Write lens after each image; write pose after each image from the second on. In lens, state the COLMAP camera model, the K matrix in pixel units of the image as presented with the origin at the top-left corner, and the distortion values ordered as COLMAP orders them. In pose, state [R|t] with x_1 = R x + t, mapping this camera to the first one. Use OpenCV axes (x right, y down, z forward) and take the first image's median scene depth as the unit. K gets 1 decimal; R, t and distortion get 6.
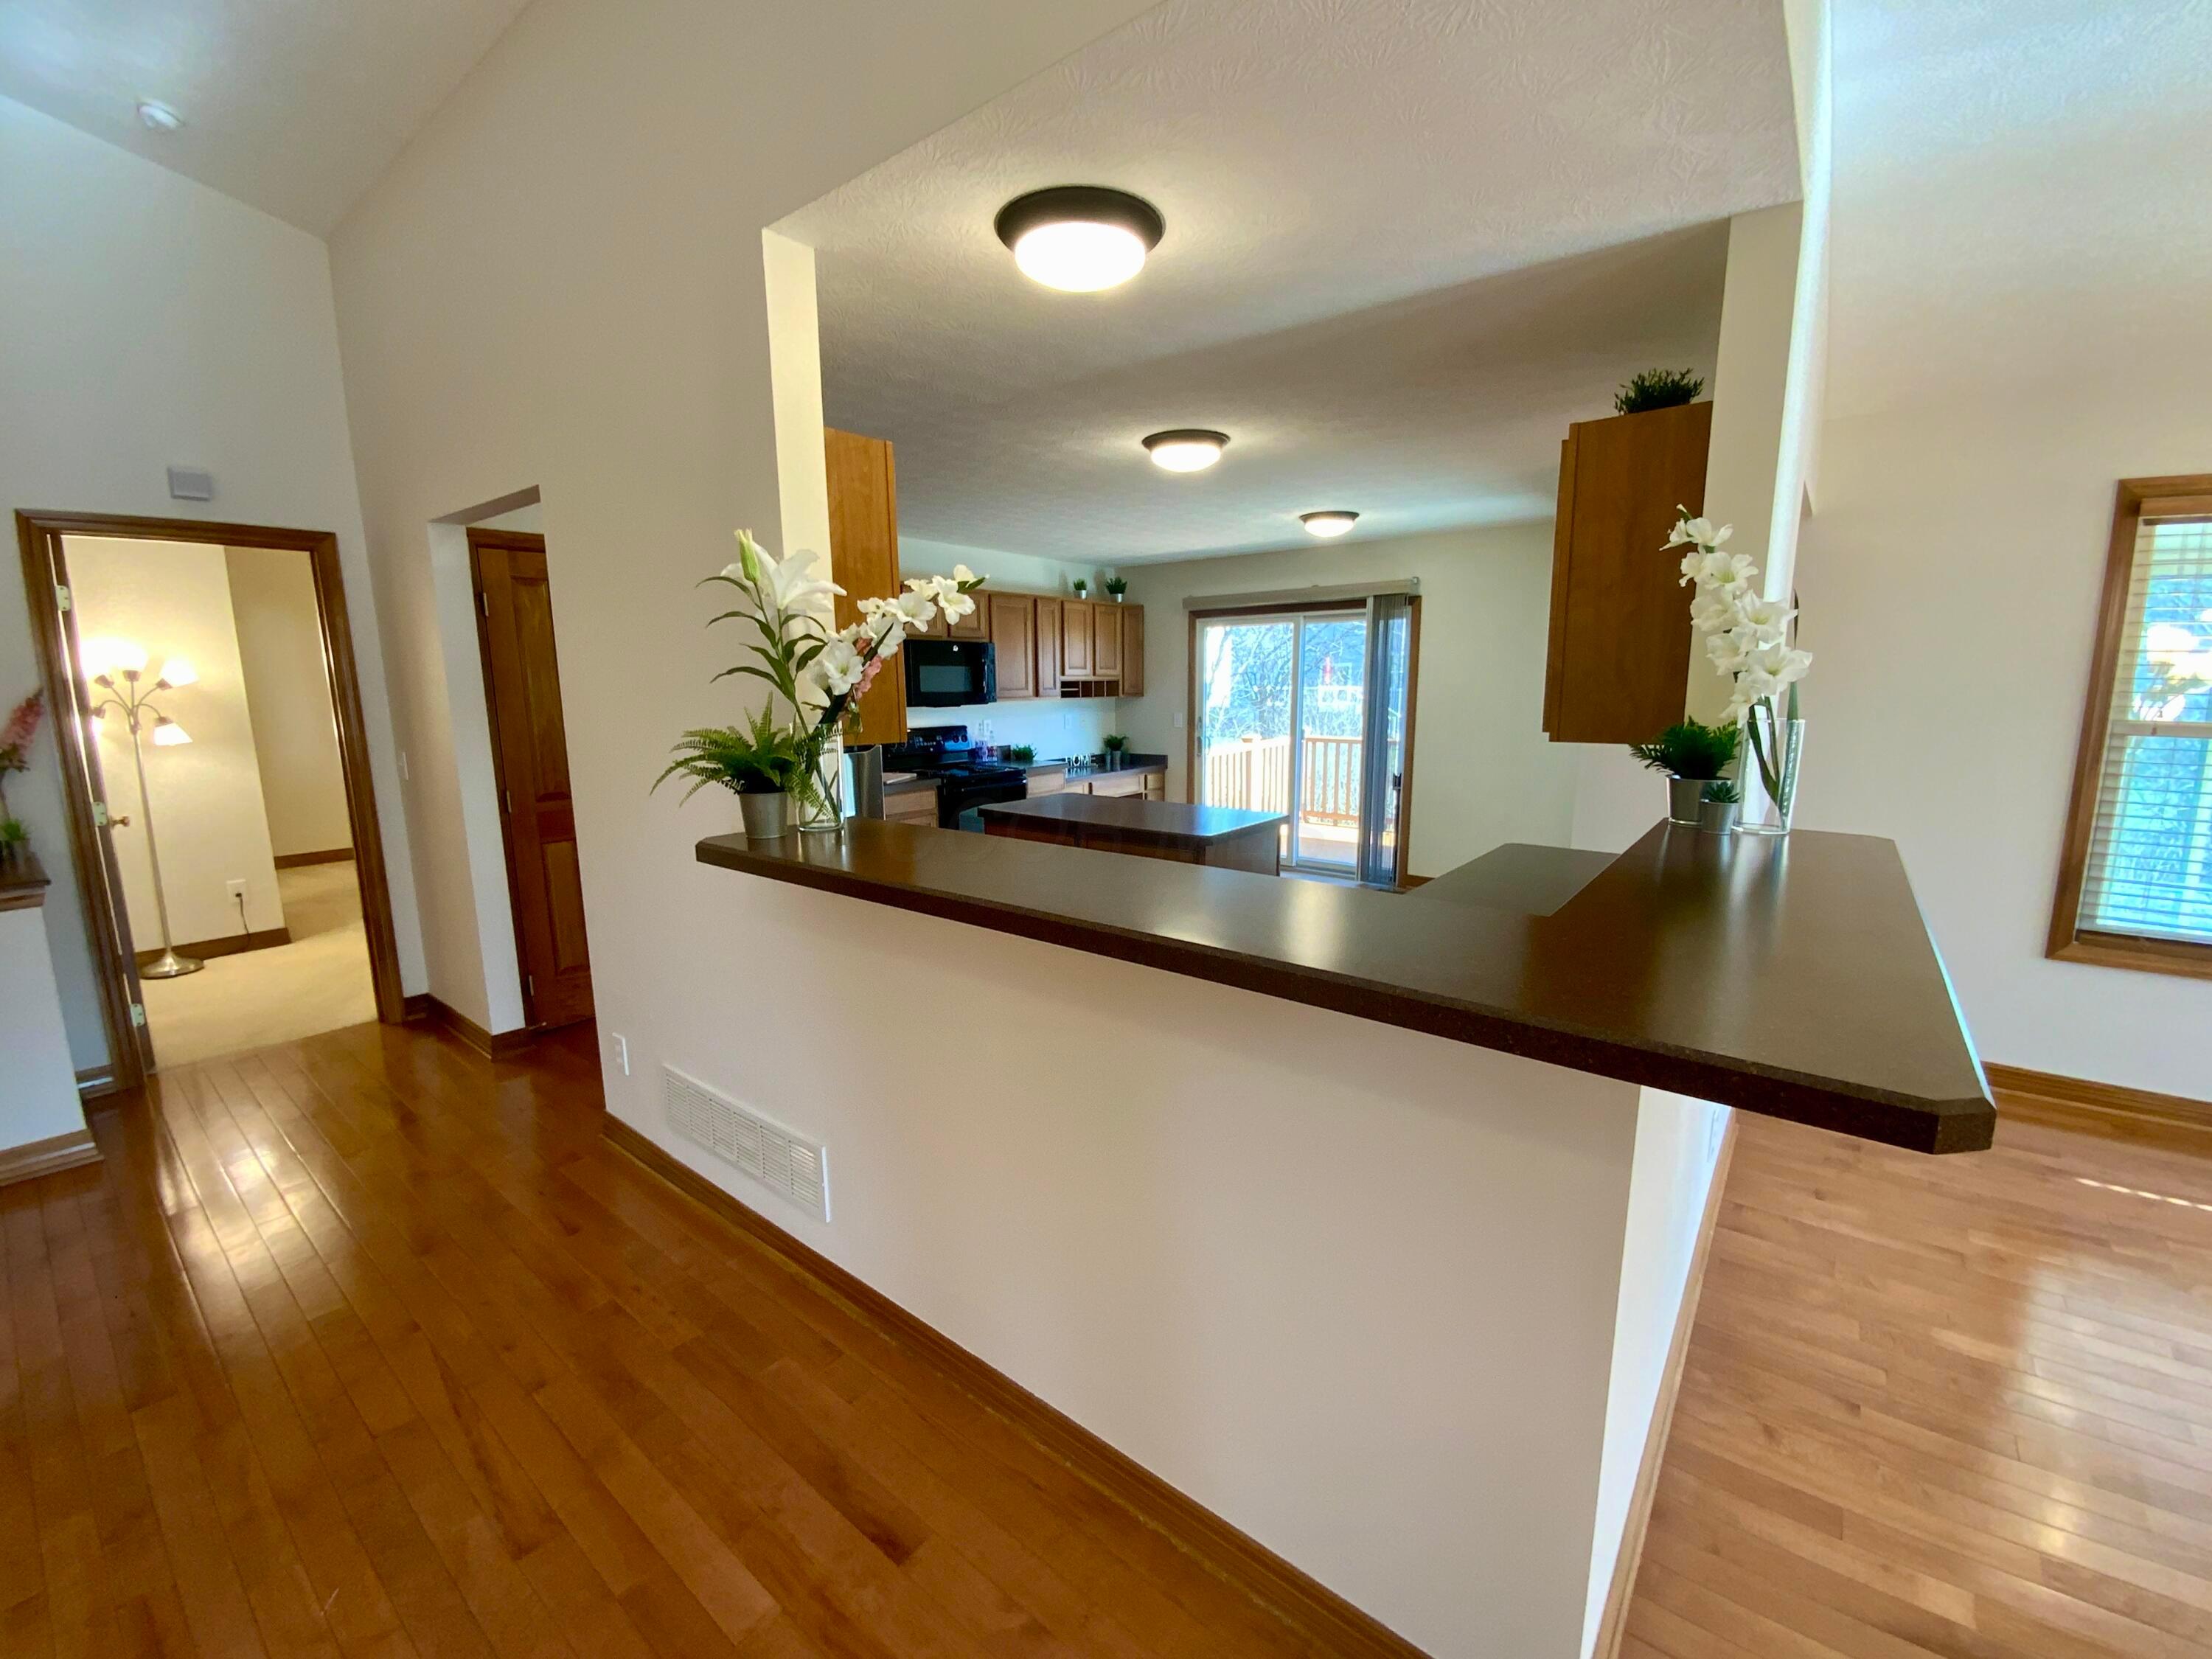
lens RADIAL K [[904.7, 0, 1100.4], [0, 904.7, 816.8], [0, 0, 1]] dist [-0.003008, -0.001437]
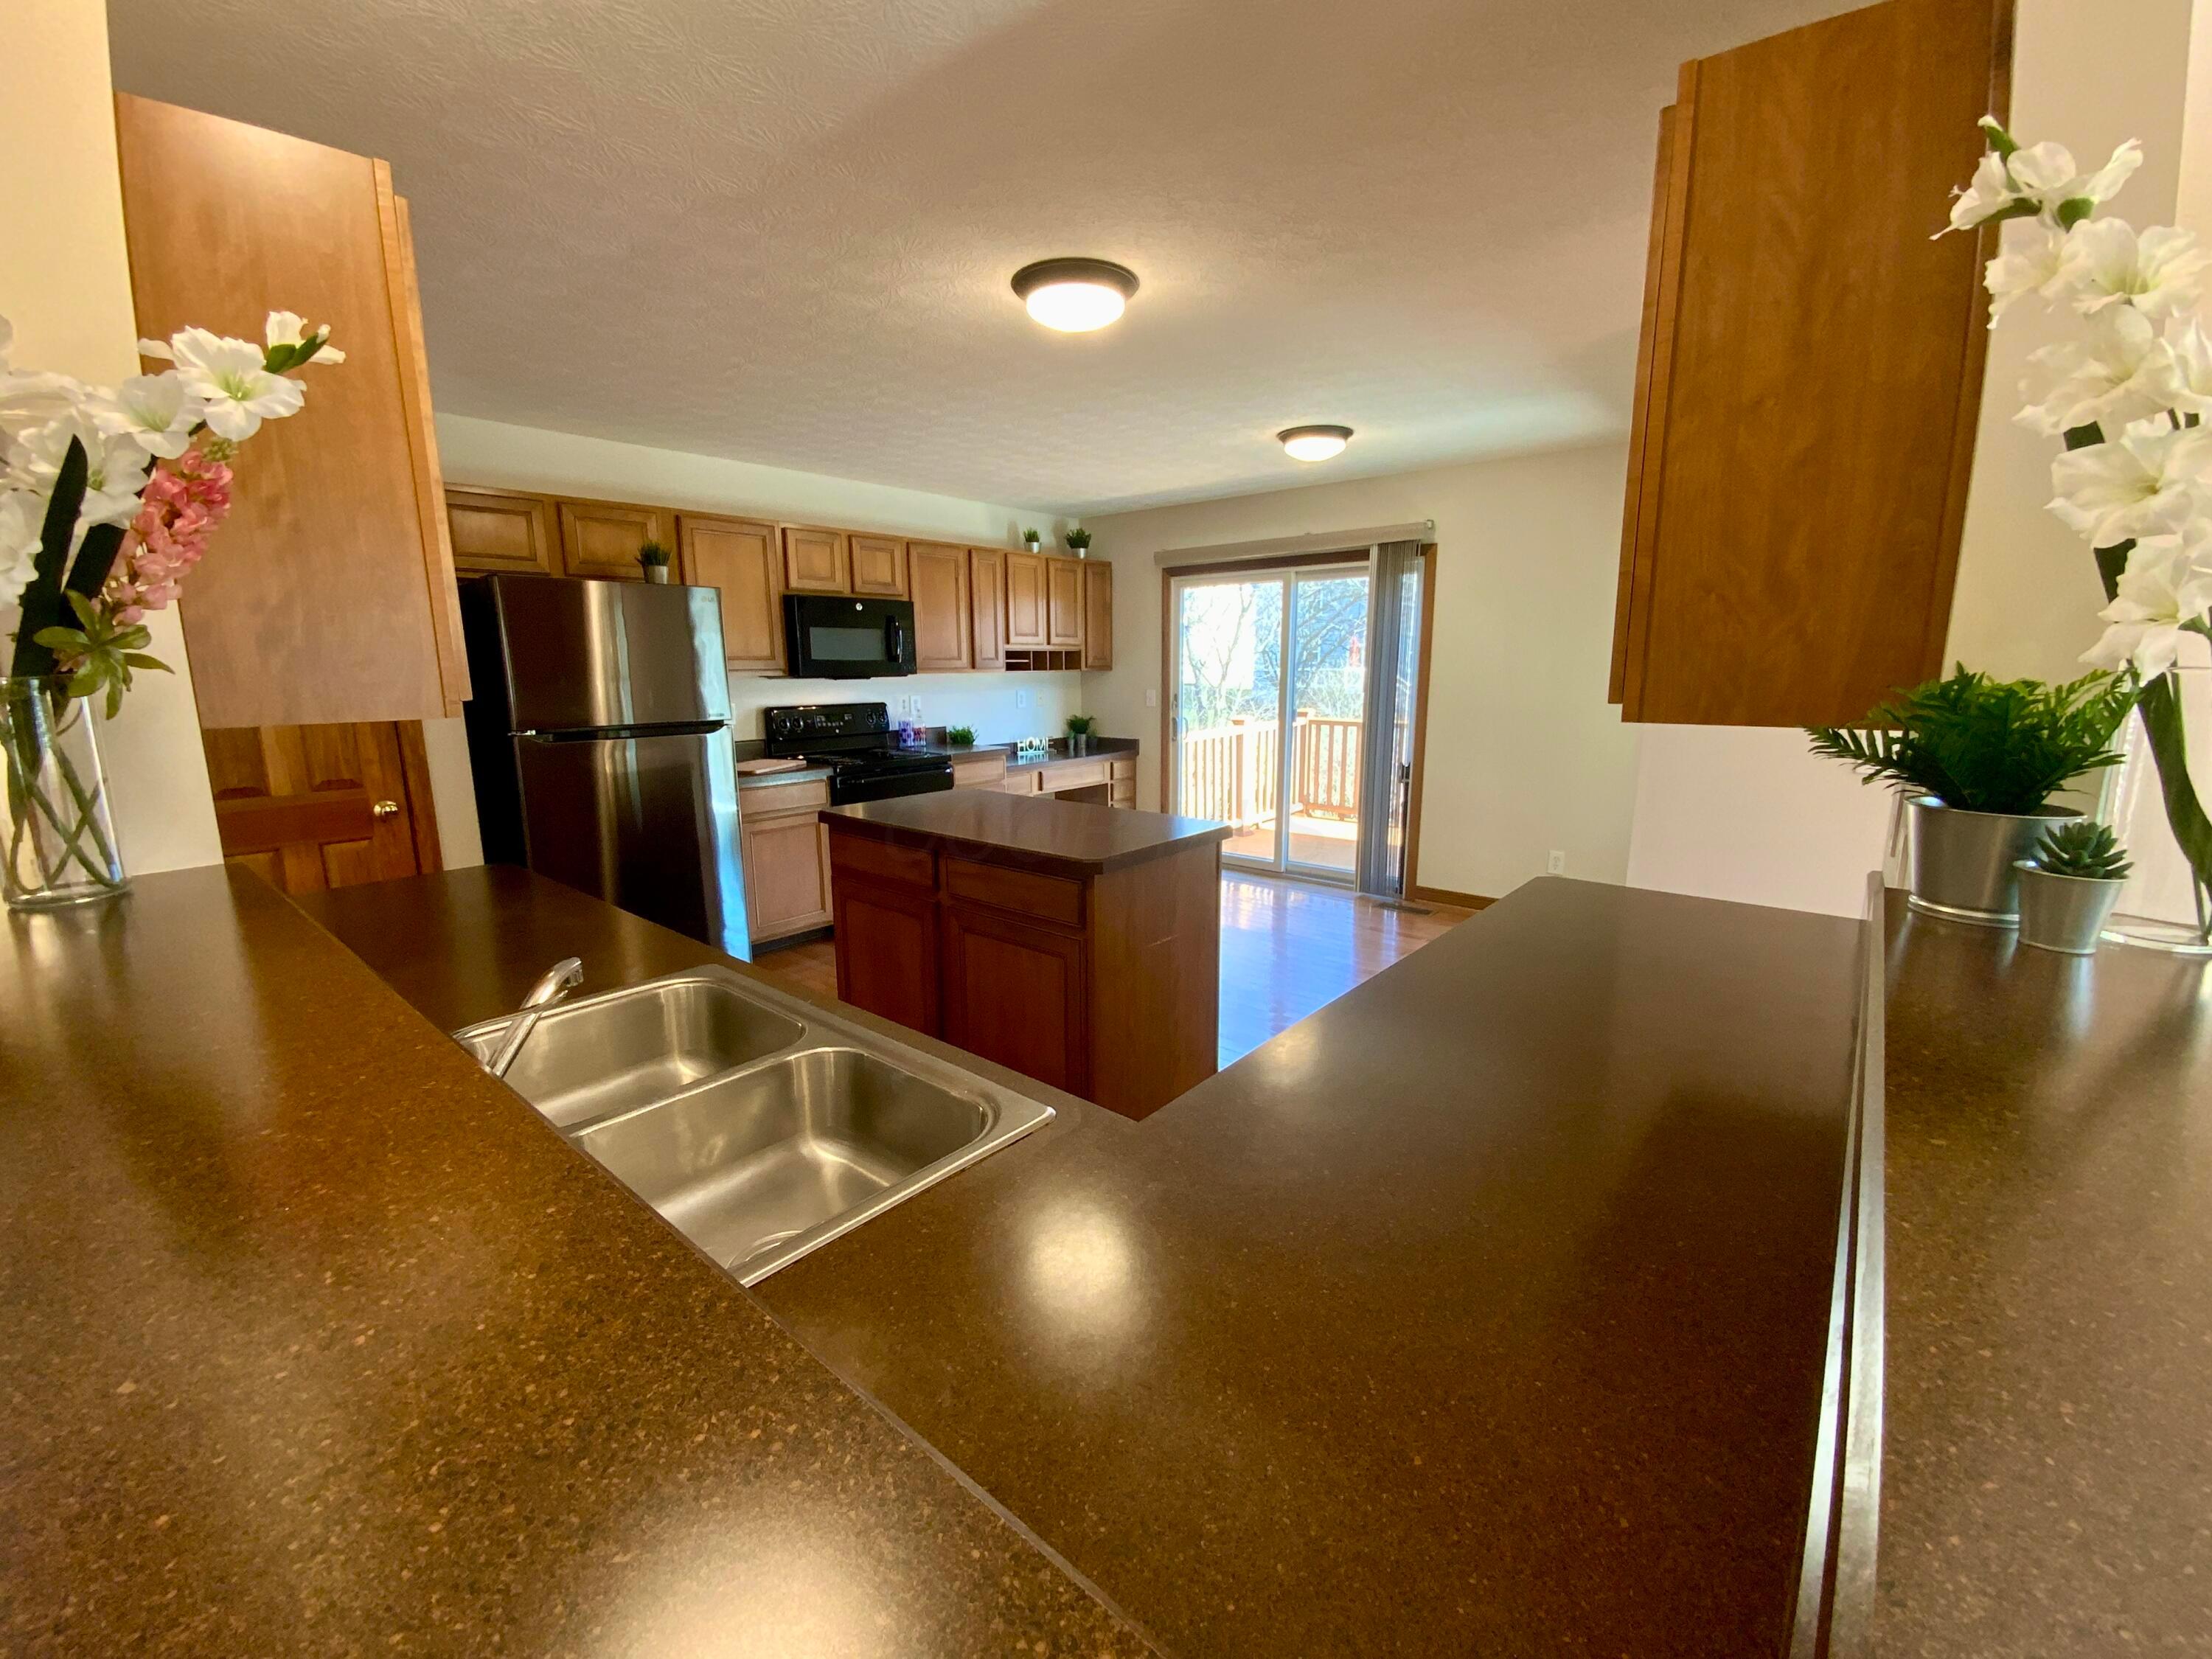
lens RADIAL K [[904.7, 0, 1109.0], [0, 904.7, 828.1], [0, 0, 1]] dist [-0.003008, -0.001437]
pose [[0.999737, 0.007560, -0.021641, 0.072352], [-0.006875, 0.999477, 0.031587, -0.012234], [0.021868, -0.031430, 0.999267, 0.158629]]
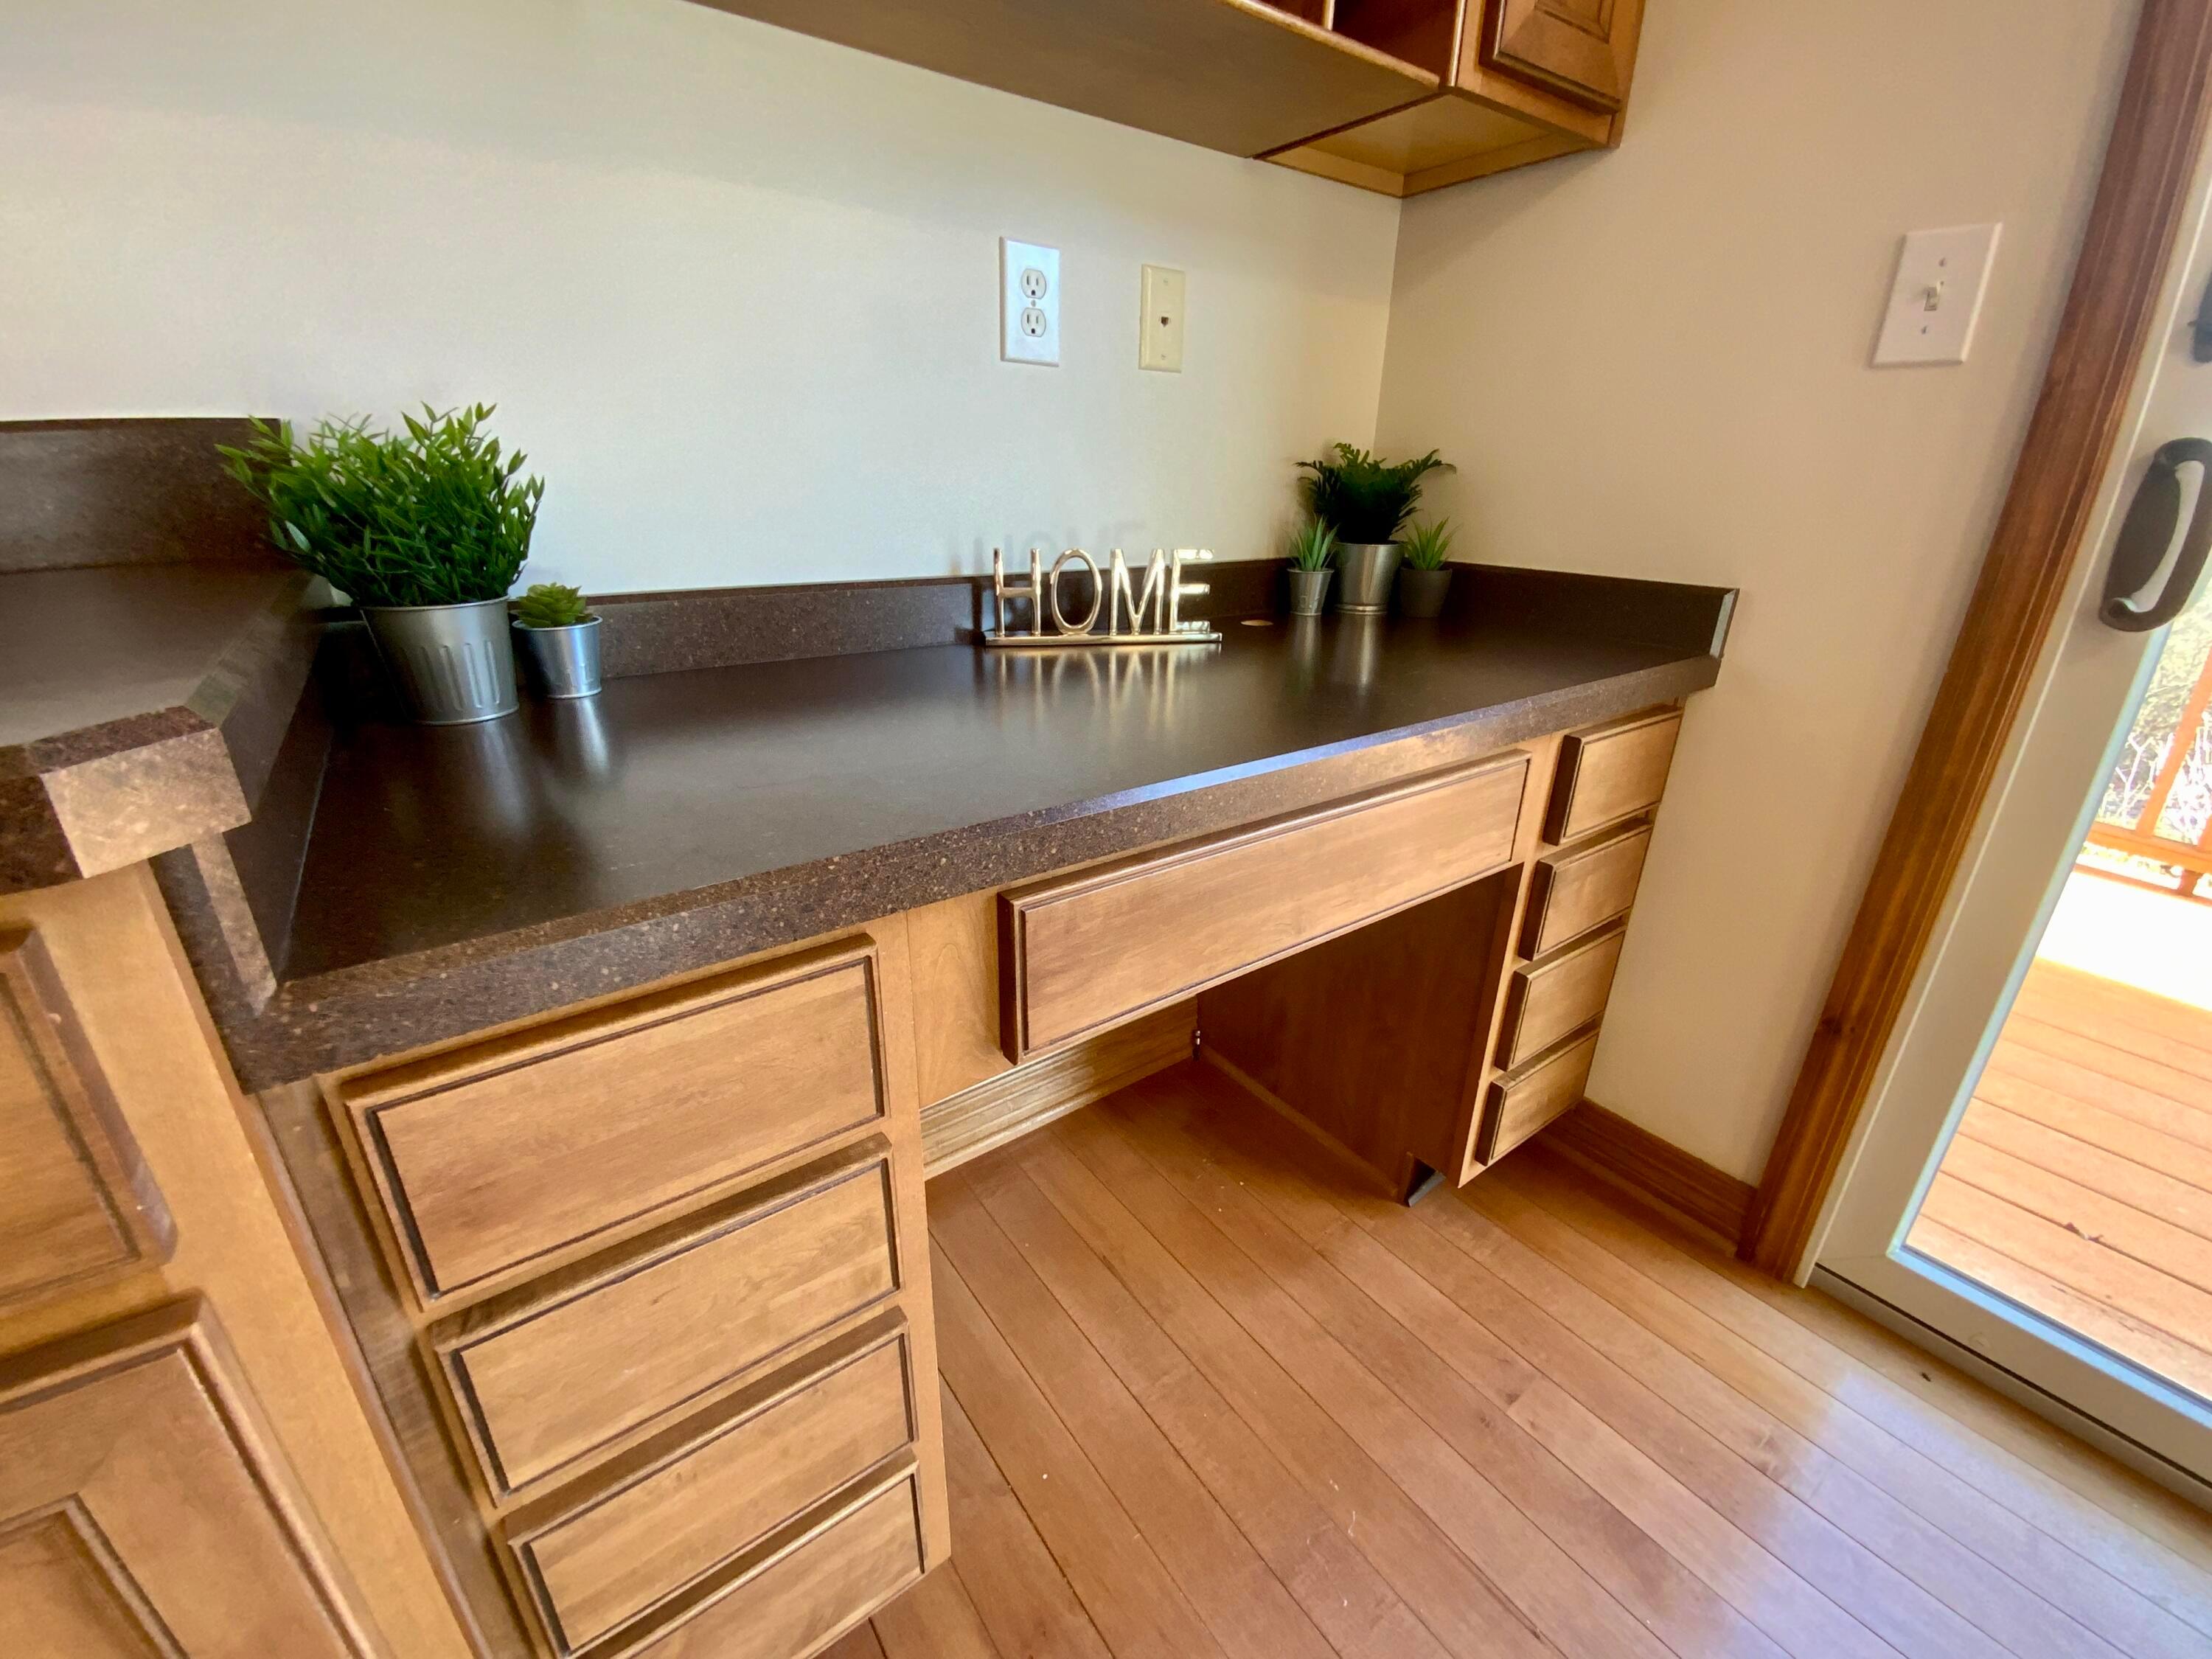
lens RADIAL K [[904.7, 0, 1105.3], [0, 904.7, 844.2], [0, 0, 1]] dist [-0.003008, -0.001437]
pose [[0.964334, 0.120462, -0.235690, 0.019814], [-0.064824, 0.970803, 0.230951, -0.061726], [0.256629, -0.207436, 0.943987, 0.930561]]
